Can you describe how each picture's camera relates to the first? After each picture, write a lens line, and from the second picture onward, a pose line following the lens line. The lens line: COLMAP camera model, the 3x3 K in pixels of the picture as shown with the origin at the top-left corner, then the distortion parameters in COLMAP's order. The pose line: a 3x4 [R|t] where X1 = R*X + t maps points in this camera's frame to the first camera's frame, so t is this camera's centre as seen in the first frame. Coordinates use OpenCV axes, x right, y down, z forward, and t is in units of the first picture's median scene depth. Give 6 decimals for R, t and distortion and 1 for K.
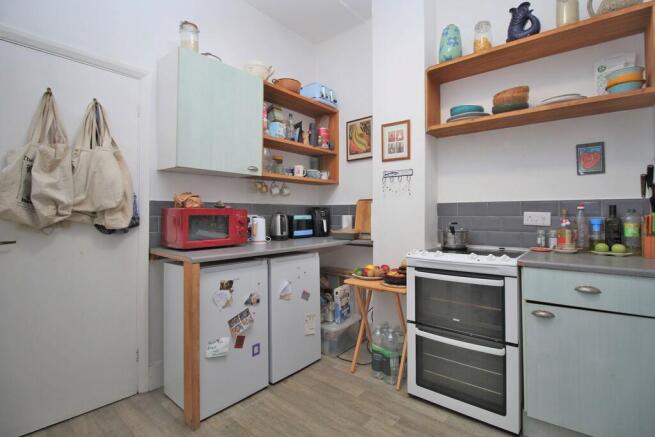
lens RADIAL K [[303.0, 0, 331.9], [0, 303.0, 211.1], [0, 0, 1]] dist [-0.000672, -0.012606]
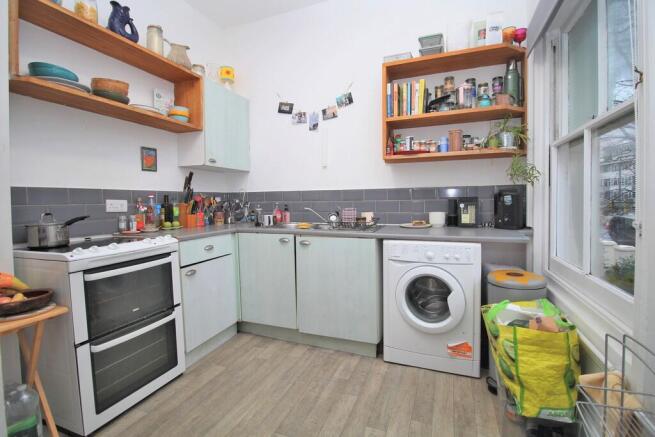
lens RADIAL K [[303.0, 0, 331.9], [0, 303.0, 211.1], [0, 0, 1]] dist [-0.000672, -0.012606]
pose [[-0.310085, -0.028863, 0.950270, -0.640181], [0.001161, 0.999527, 0.030739, 0.012293], [-0.950708, 0.010635, -0.309905, 0.640373]]
